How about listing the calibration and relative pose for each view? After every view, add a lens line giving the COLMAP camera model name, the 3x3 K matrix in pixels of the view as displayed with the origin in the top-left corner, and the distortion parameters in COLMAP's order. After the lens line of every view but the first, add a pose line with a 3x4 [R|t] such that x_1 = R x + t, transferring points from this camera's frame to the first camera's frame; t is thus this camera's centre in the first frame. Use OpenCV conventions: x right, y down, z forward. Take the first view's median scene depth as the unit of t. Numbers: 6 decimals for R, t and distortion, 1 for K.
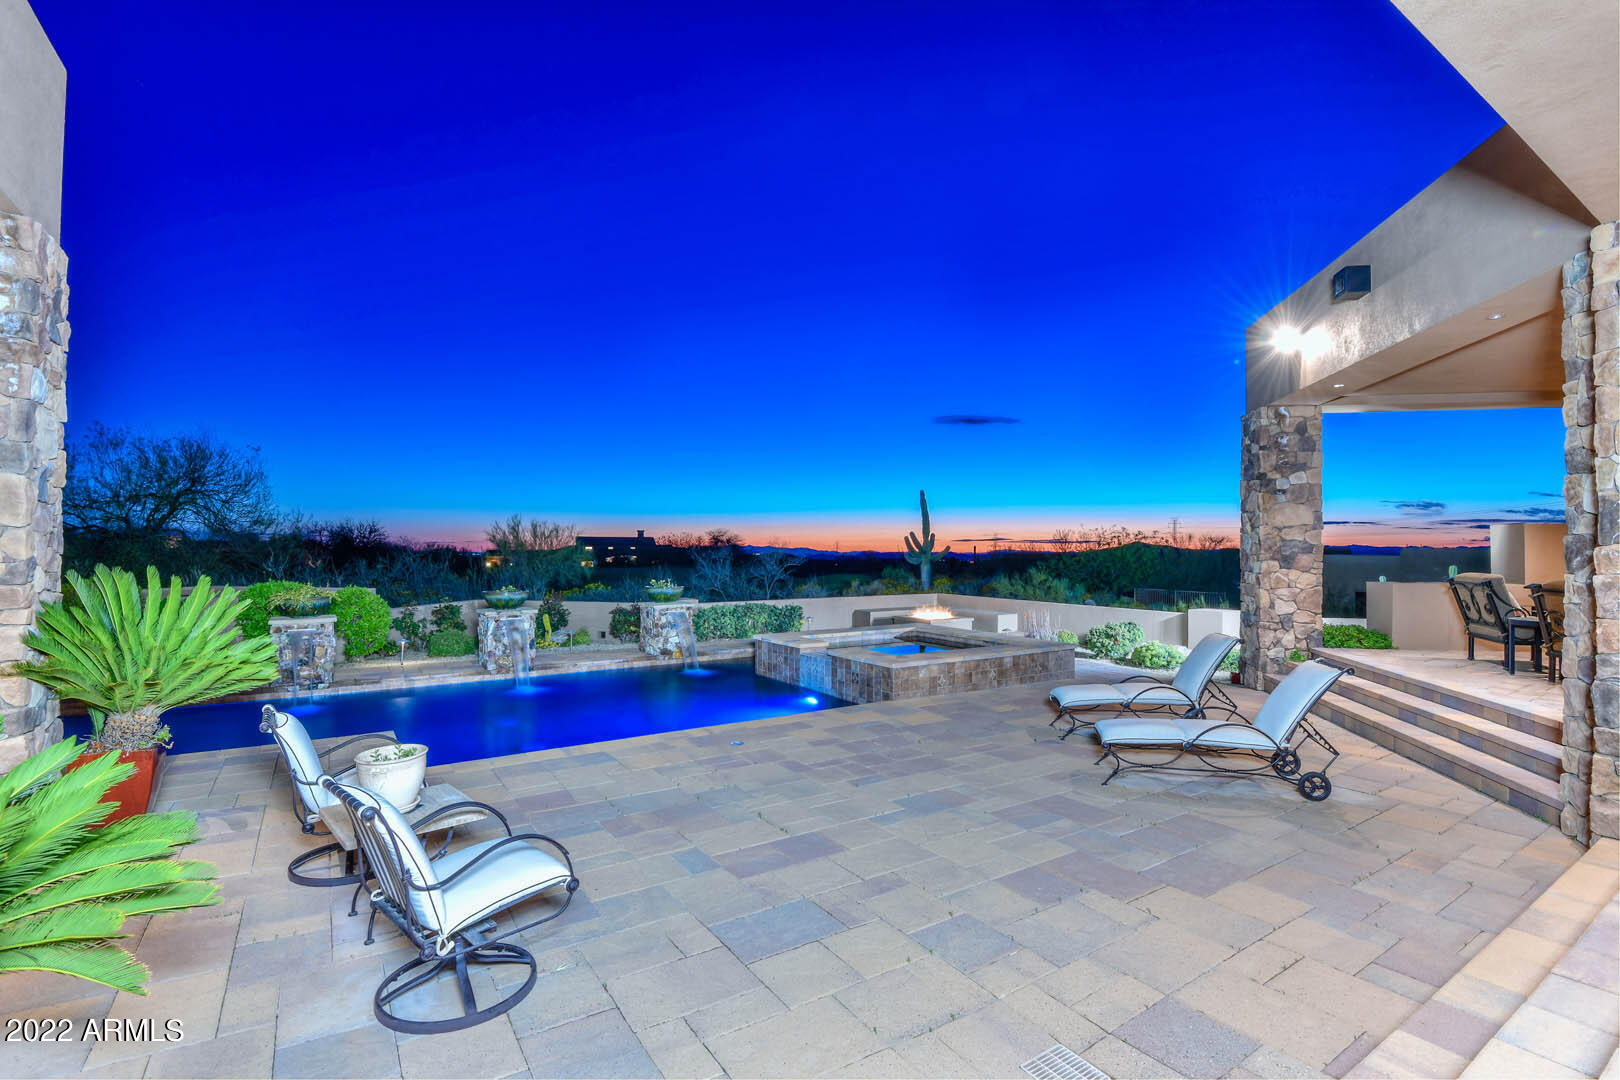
lens RADIAL K [[743.2, 0, 813.2], [0, 743.2, 542.9], [0, 0, 1]] dist [-0.009026, -0.003331]
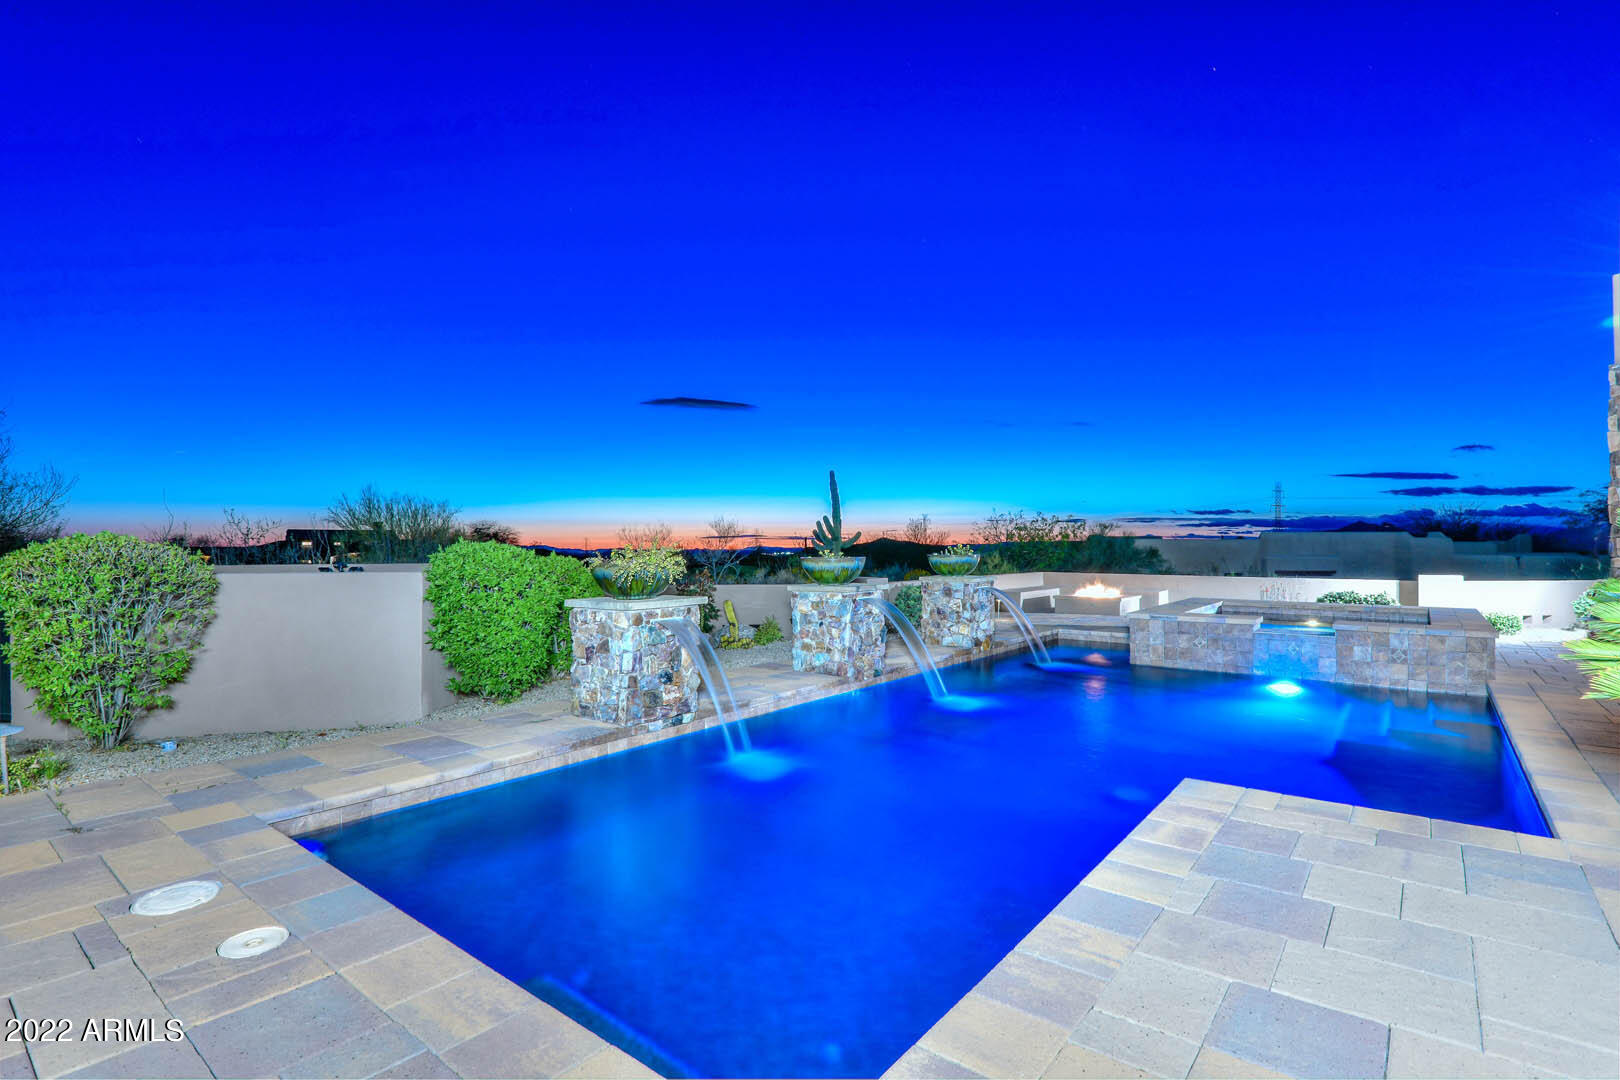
lens RADIAL K [[782.6, 0, 806.8], [0, 782.6, 540.2], [0, 0, 1]] dist [-0.002069, -0.000193]
pose [[0.953433, -0.002213, 0.301596, -0.478378], [0.001840, 0.999997, 0.001523, 0.035943], [-0.301598, -0.000897, 0.953435, 0.253636]]
